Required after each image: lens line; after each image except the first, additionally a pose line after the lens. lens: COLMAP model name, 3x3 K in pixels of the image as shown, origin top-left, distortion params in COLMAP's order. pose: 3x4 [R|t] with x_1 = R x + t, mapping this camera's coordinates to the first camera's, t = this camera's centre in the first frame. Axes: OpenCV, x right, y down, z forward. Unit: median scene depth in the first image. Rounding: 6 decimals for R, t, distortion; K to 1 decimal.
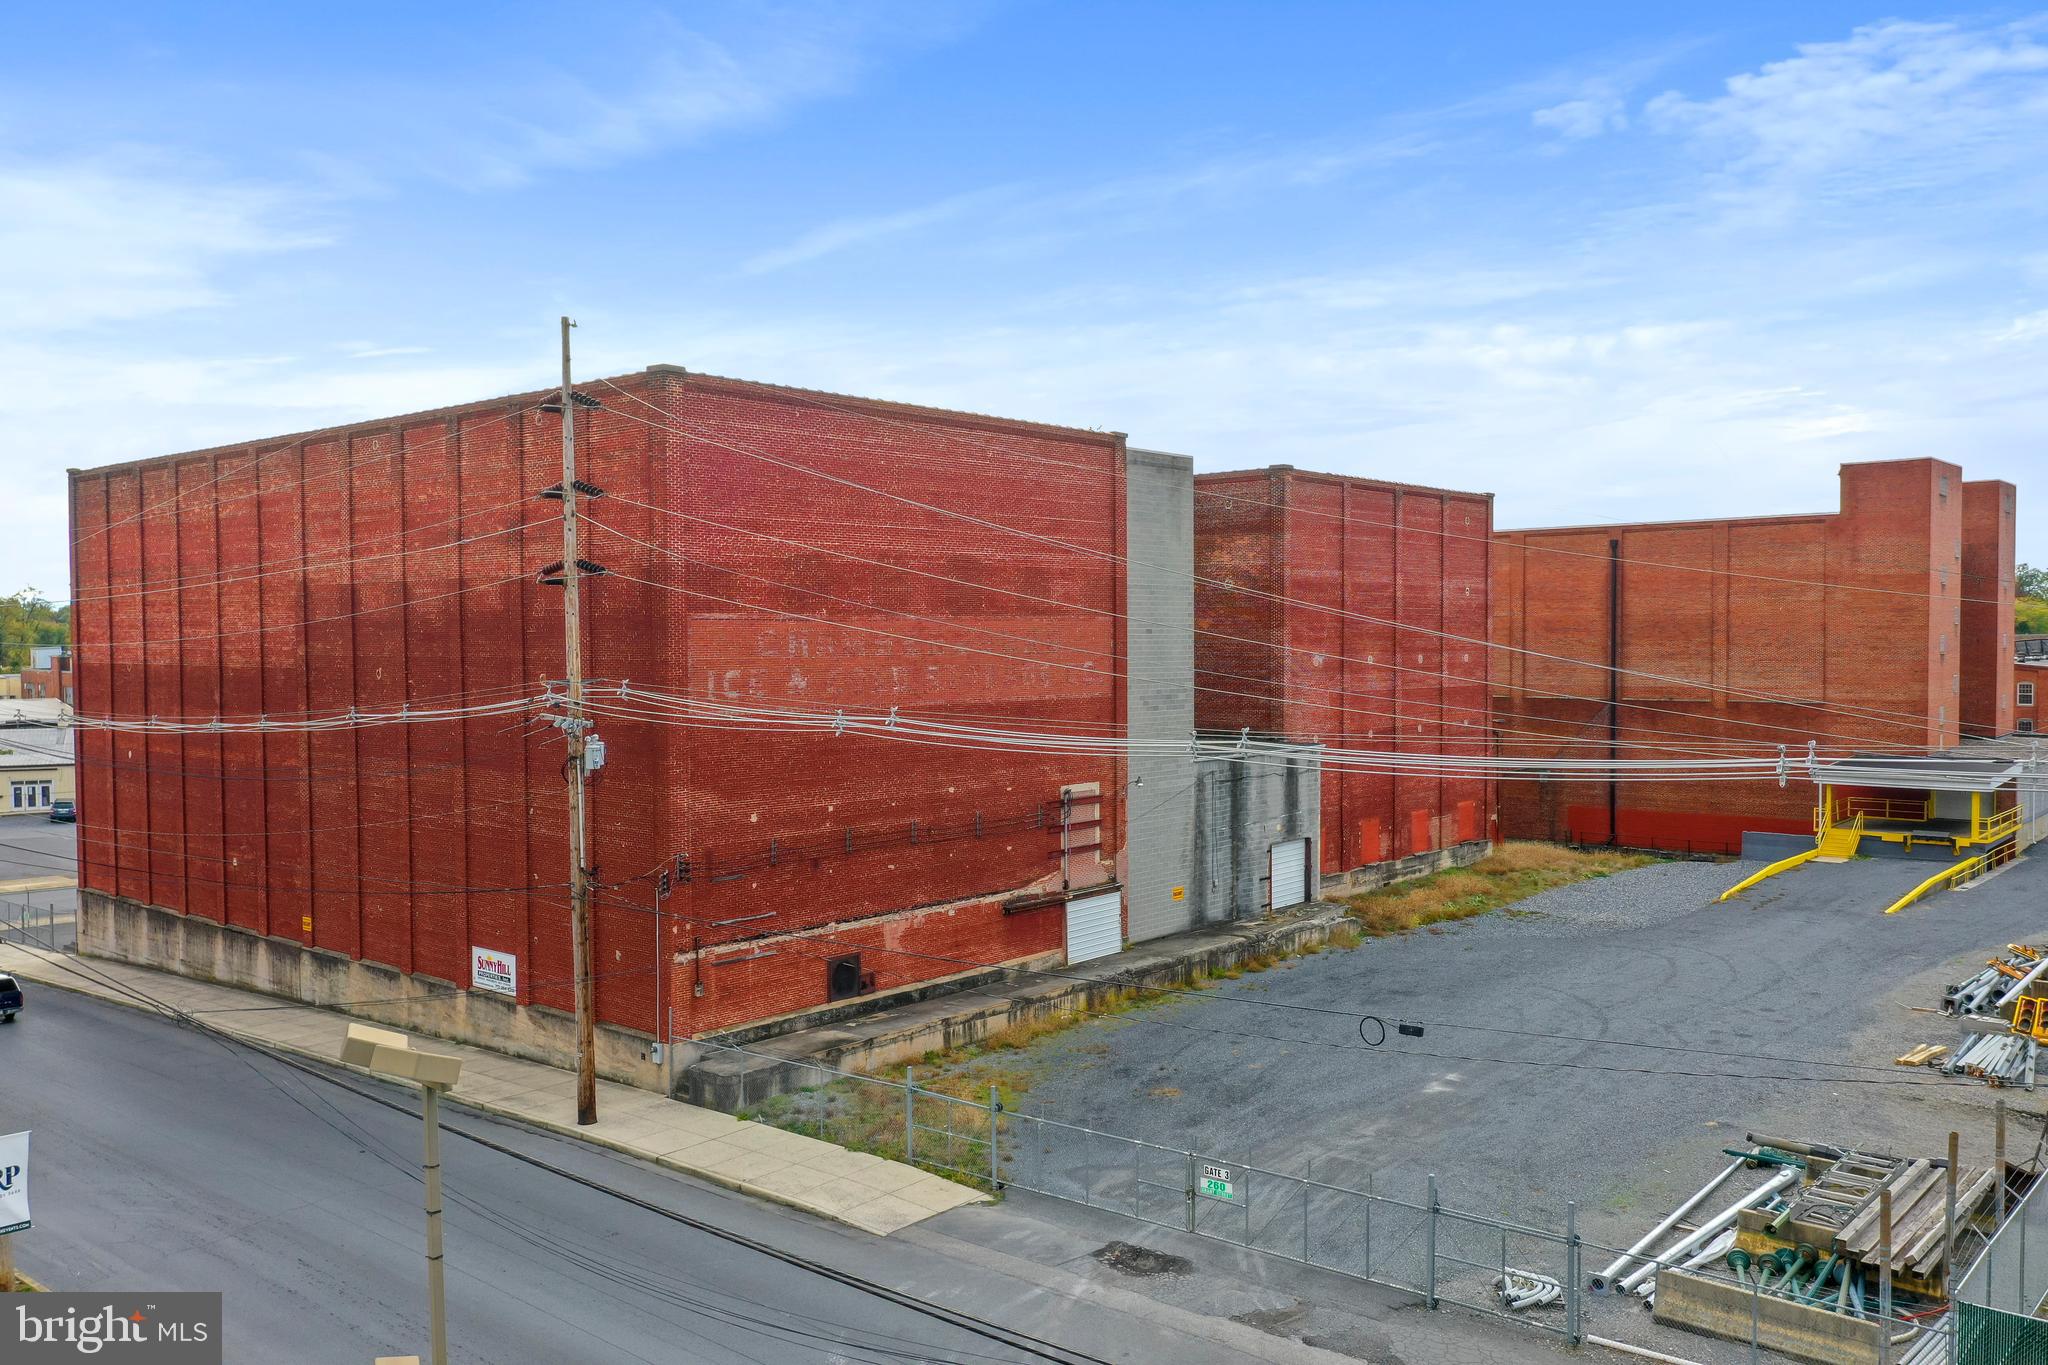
lens RADIAL K [[1629.8, 0, 1030.9], [0, 1629.8, 685.9], [0, 0, 1]] dist [-0.000697, 0.000321]
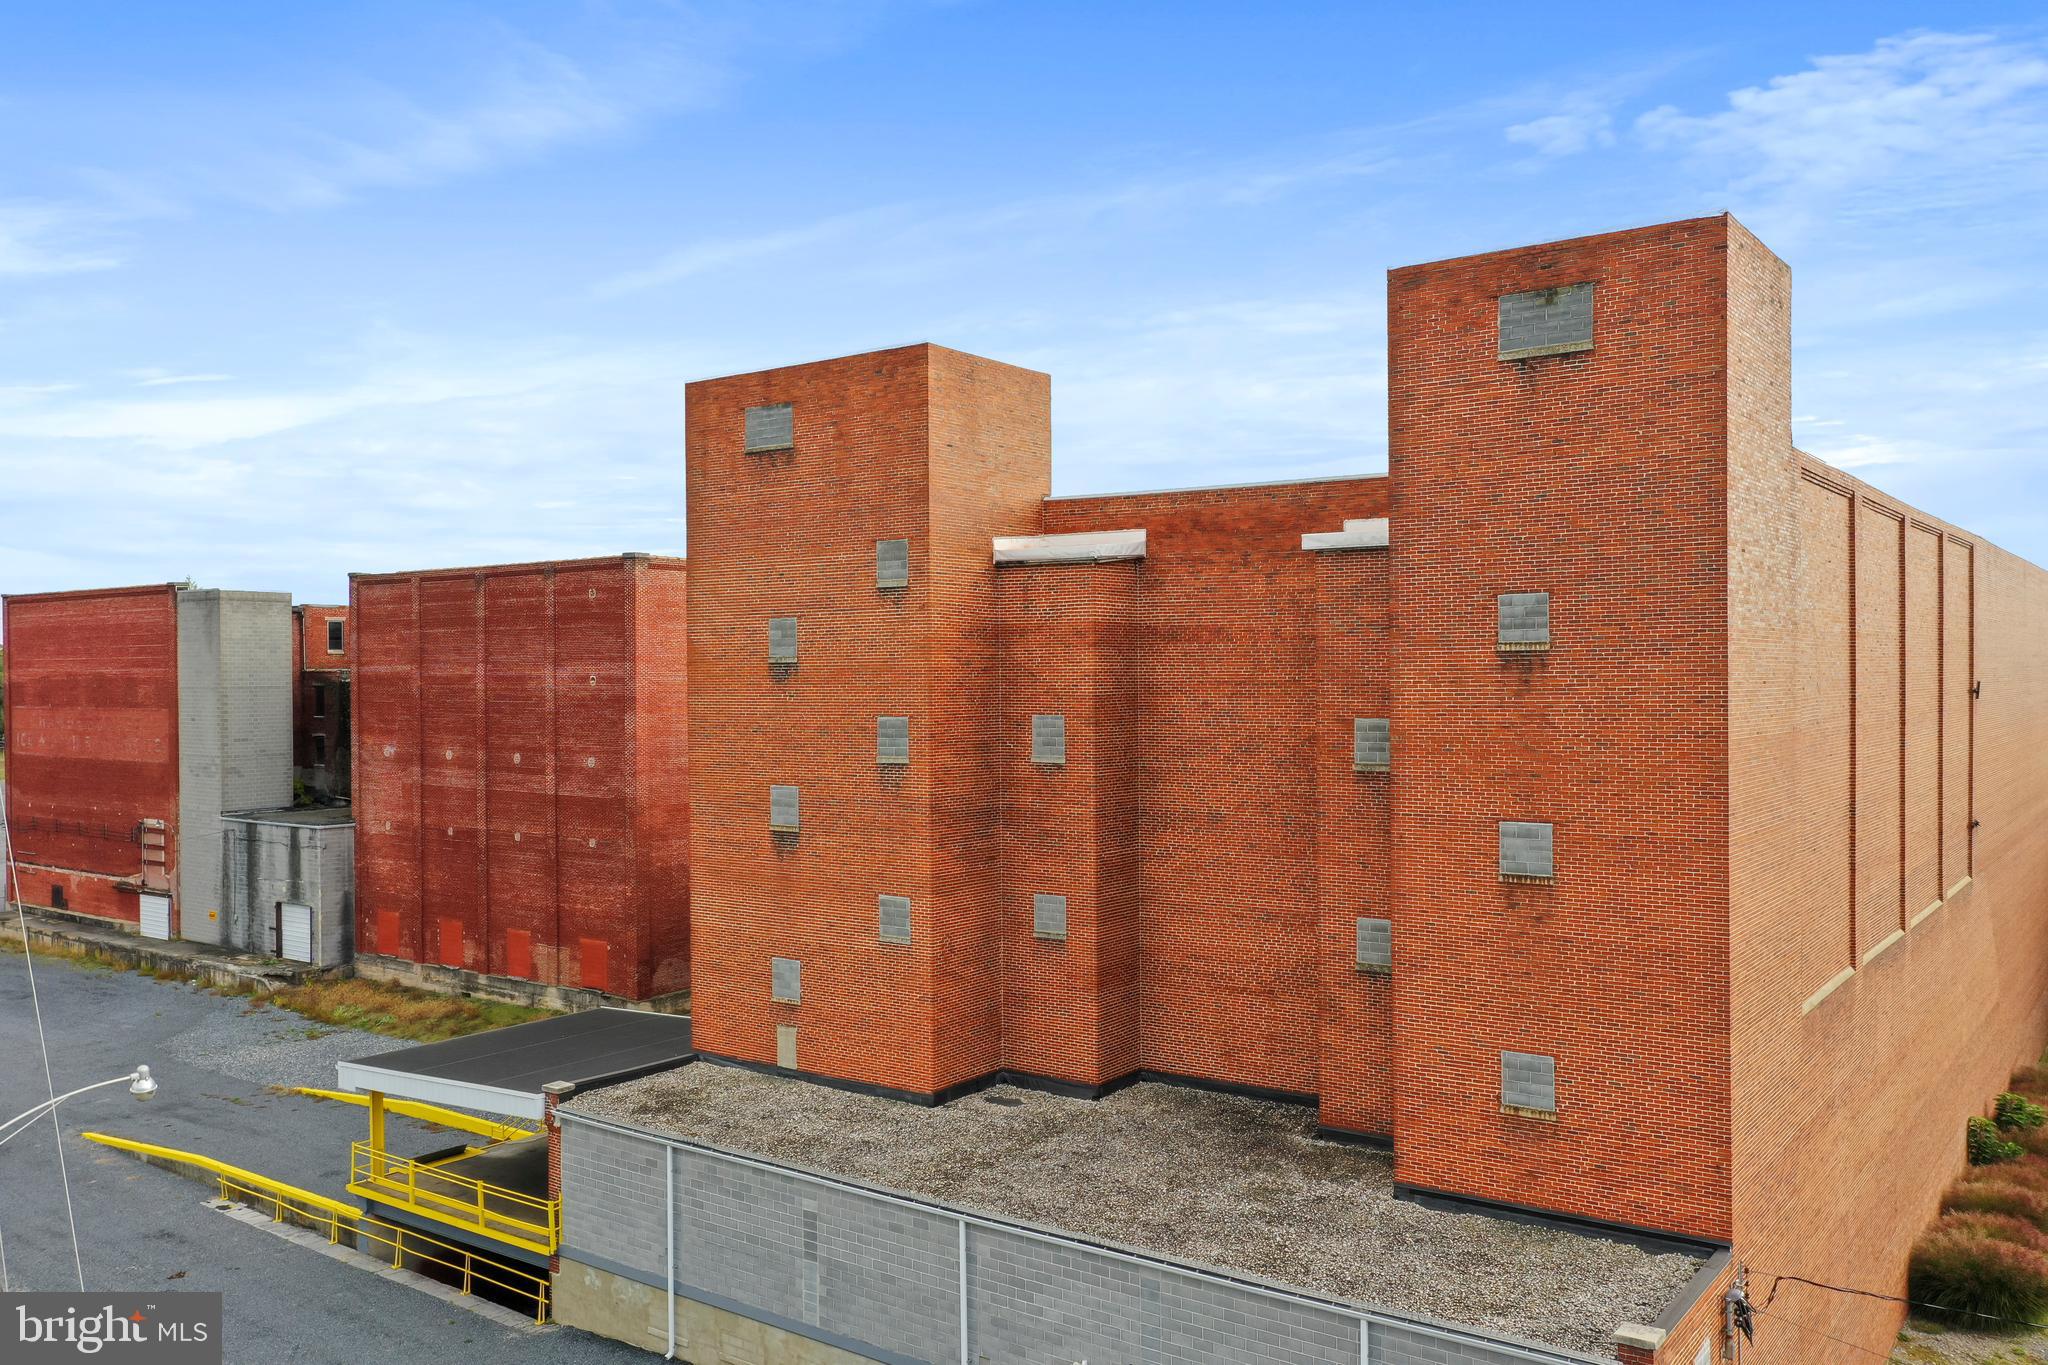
lens RADIAL K [[1629.8, 0, 1030.9], [0, 1629.8, 685.9], [0, 0, 1]] dist [-0.000697, 0.000321]
pose [[0.079481, 0.013026, -0.996751, 1.468011], [-0.027888, 0.999552, 0.010838, -0.094166], [0.996446, 0.026936, 0.079809, 1.549053]]
